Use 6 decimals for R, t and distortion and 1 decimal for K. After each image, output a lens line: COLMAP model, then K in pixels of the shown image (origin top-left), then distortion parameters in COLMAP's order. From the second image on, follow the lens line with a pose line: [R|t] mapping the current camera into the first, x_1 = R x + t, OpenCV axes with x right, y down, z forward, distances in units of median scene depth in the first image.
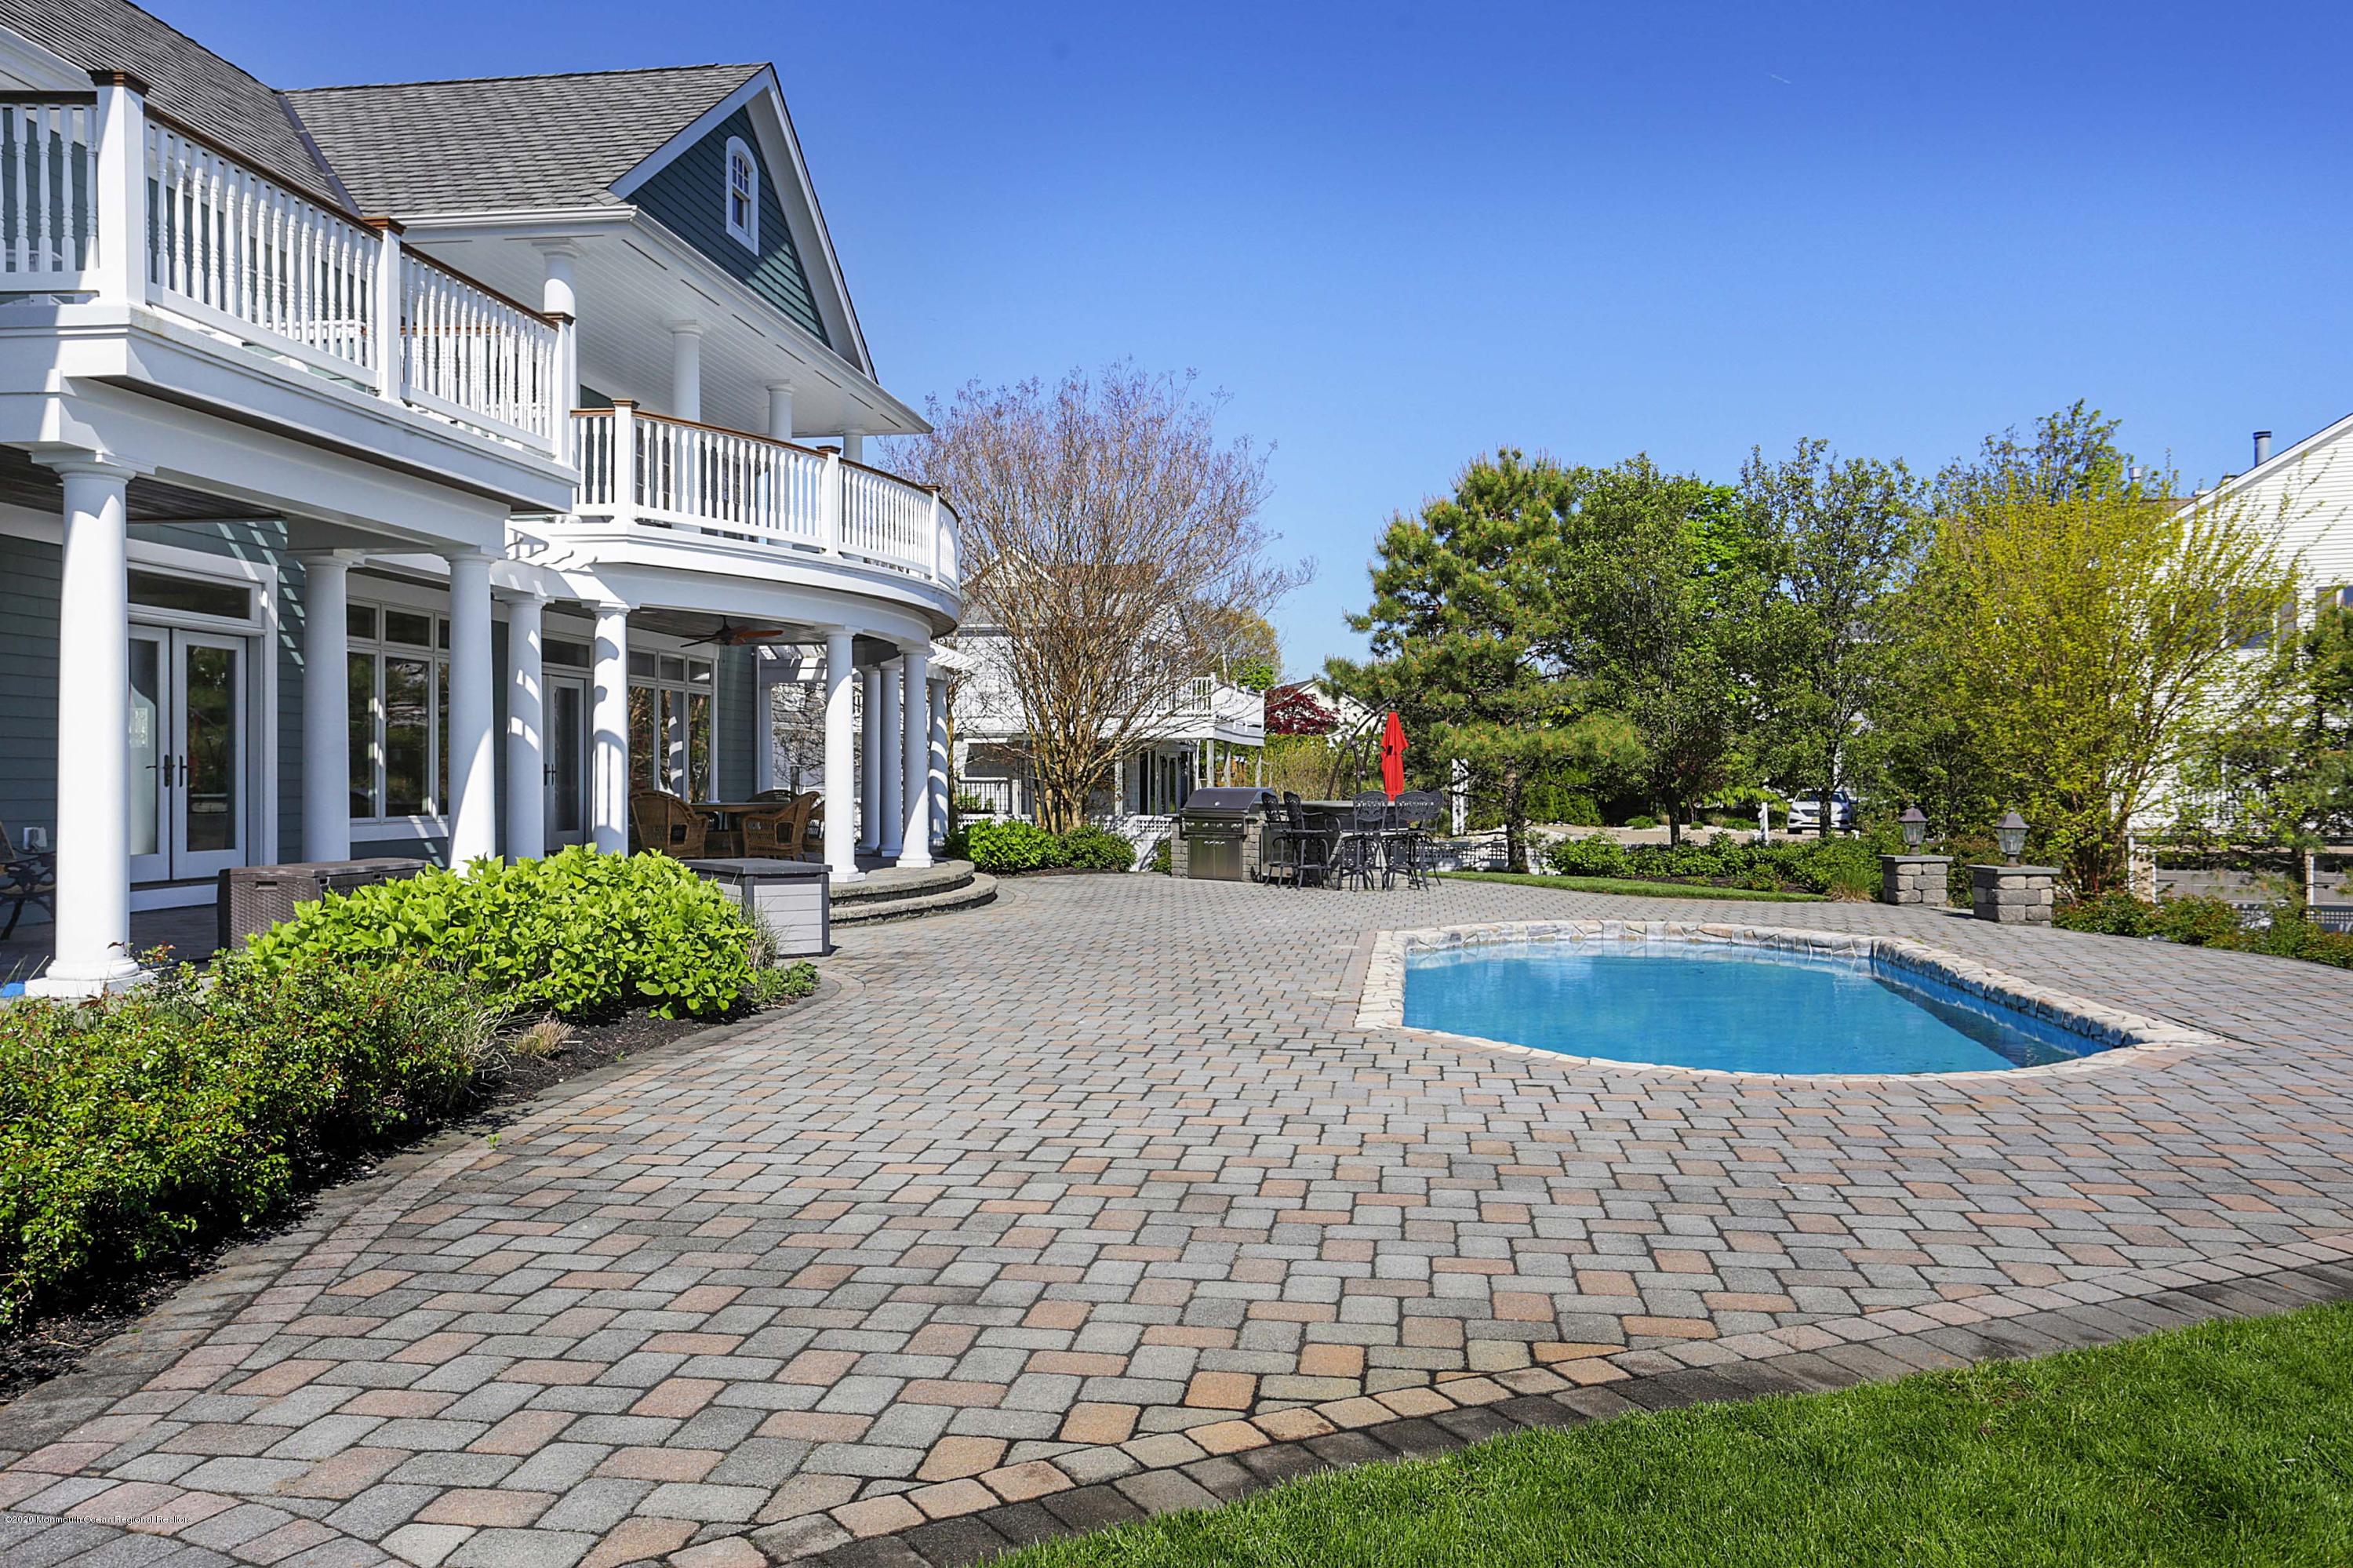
lens RADIAL K [[1878.8, 0, 1184.9], [0, 1878.8, 750.3], [0, 0, 1]] dist [-0.020525, 0.041094]
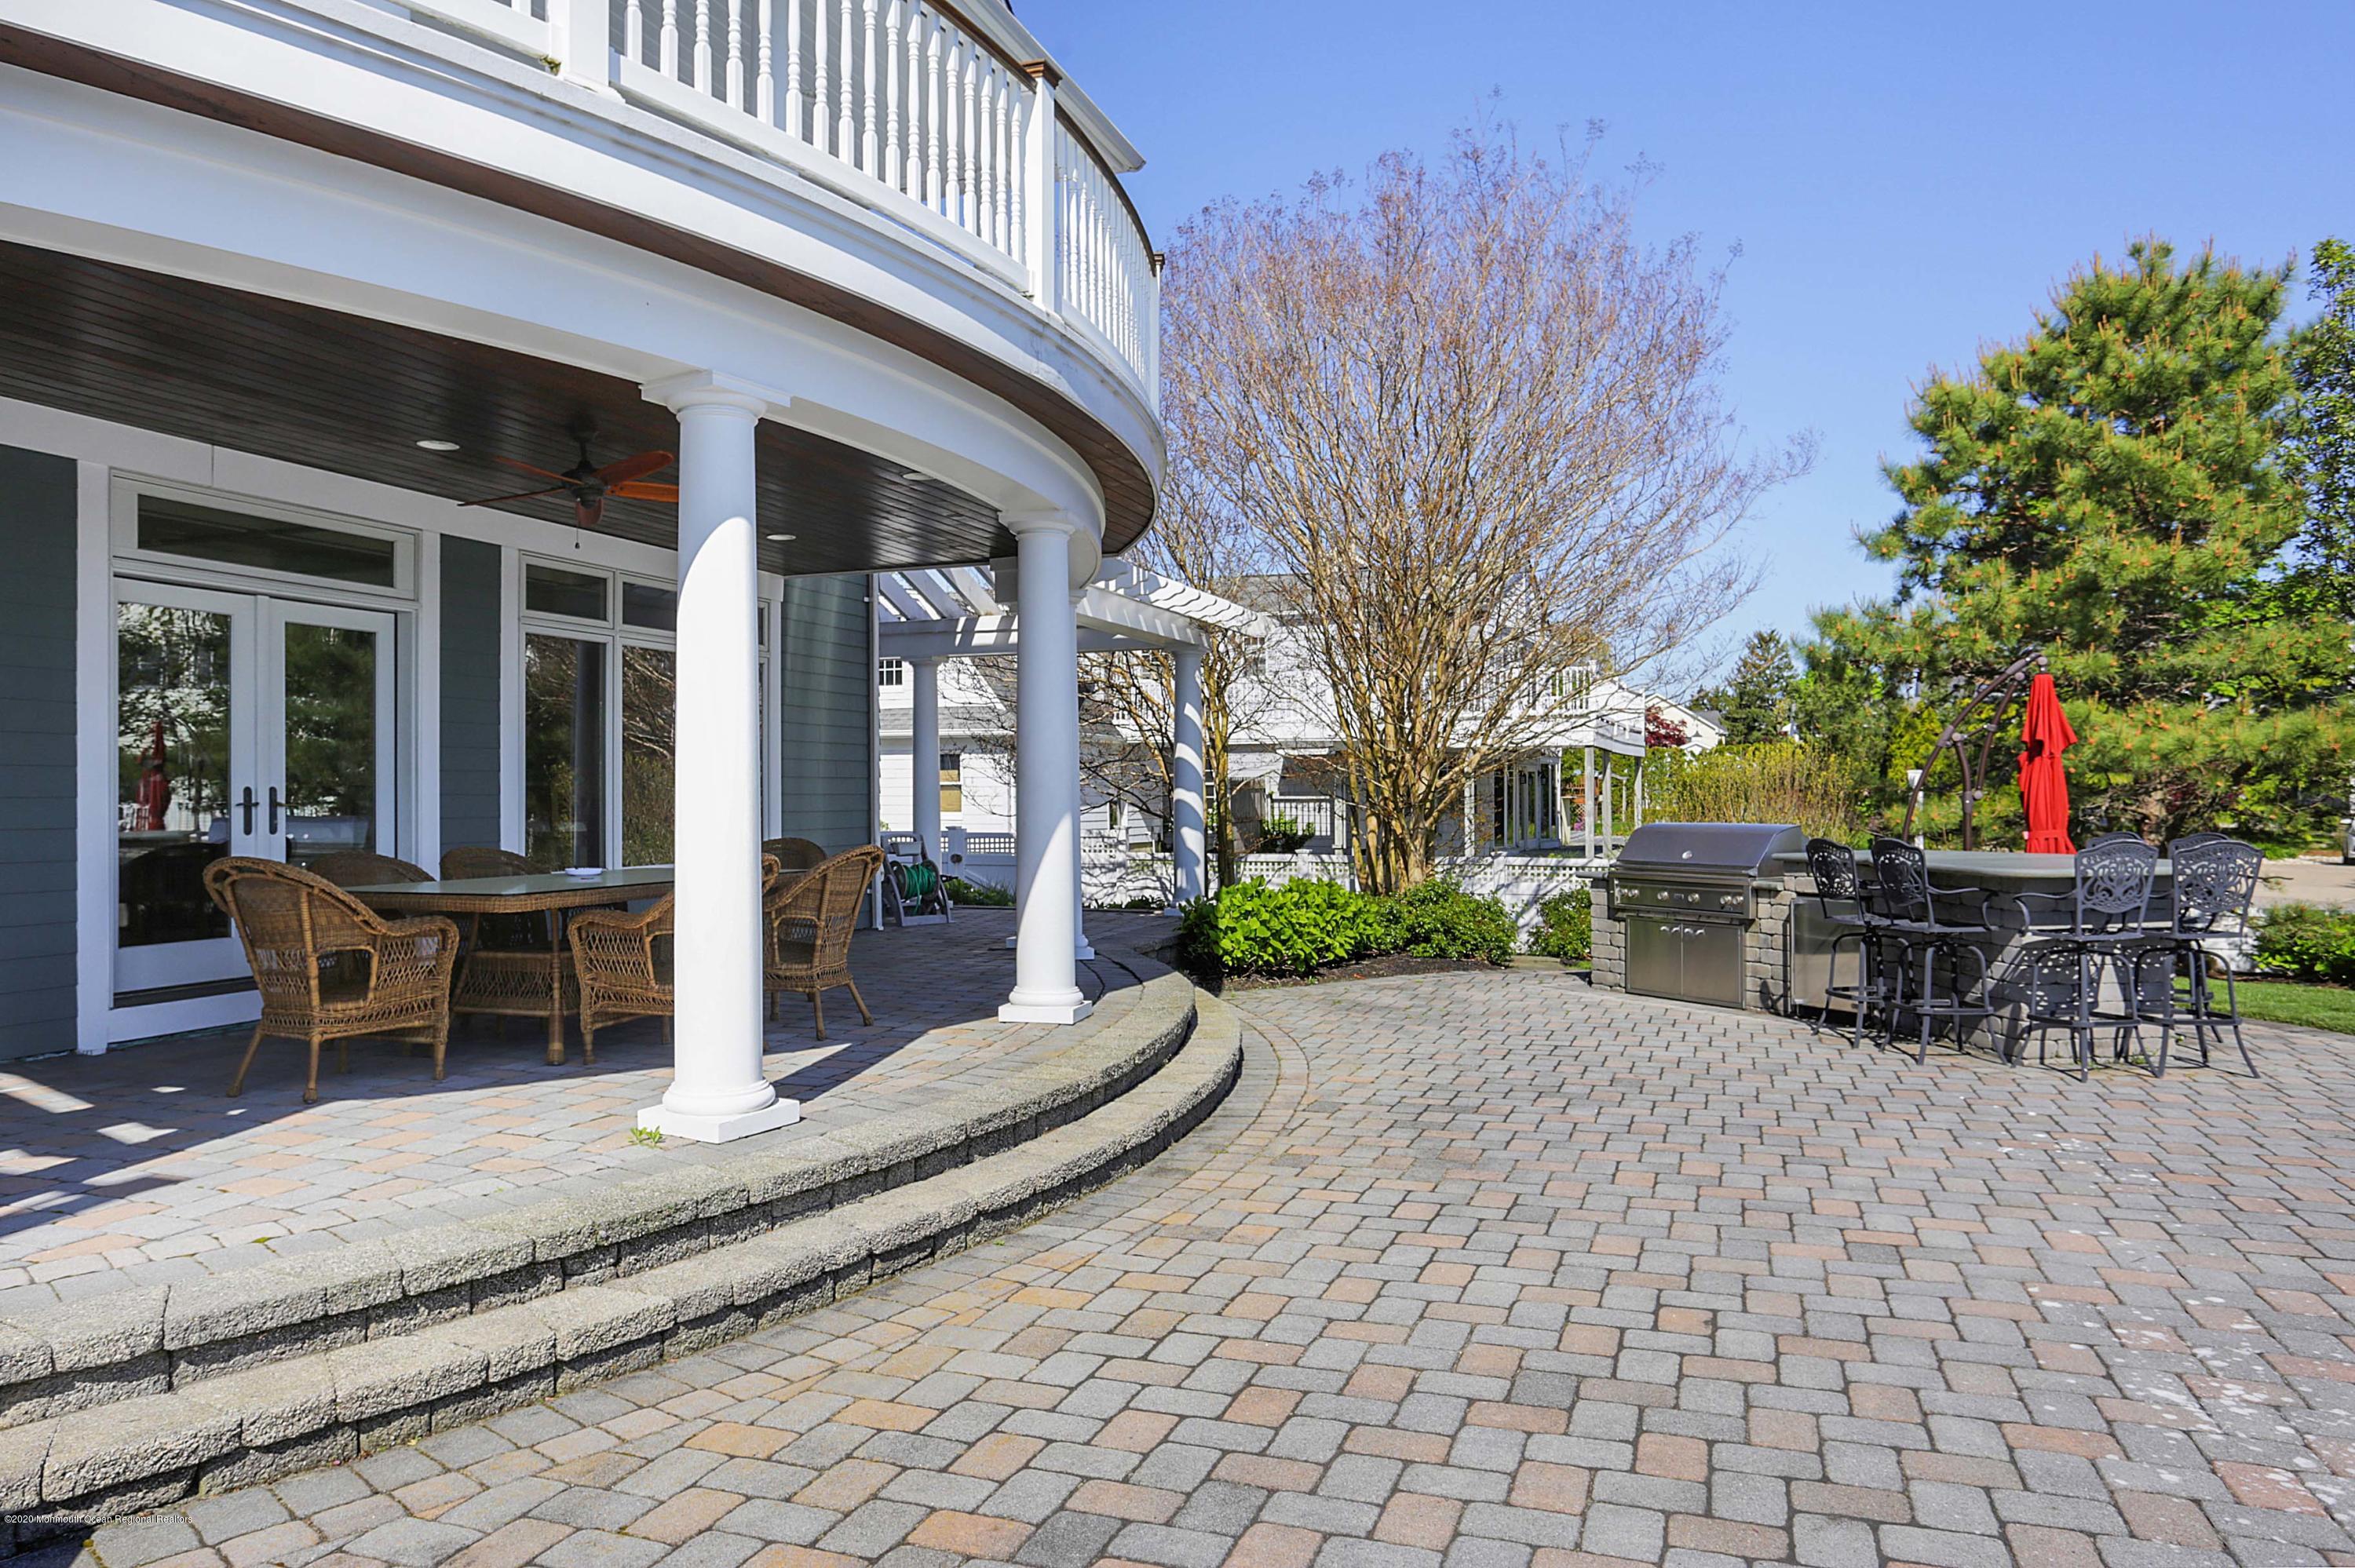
lens RADIAL K [[1502.8, 0, 1208.0], [0, 1502.8, 725.1], [0, 0, 1]] dist [0.012648, 0.002627]
pose [[0.980841, -0.013140, -0.194368, -0.030402], [0.007438, 0.999521, -0.030034, 0.003856], [0.194669, 0.028013, 0.980469, 0.545413]]
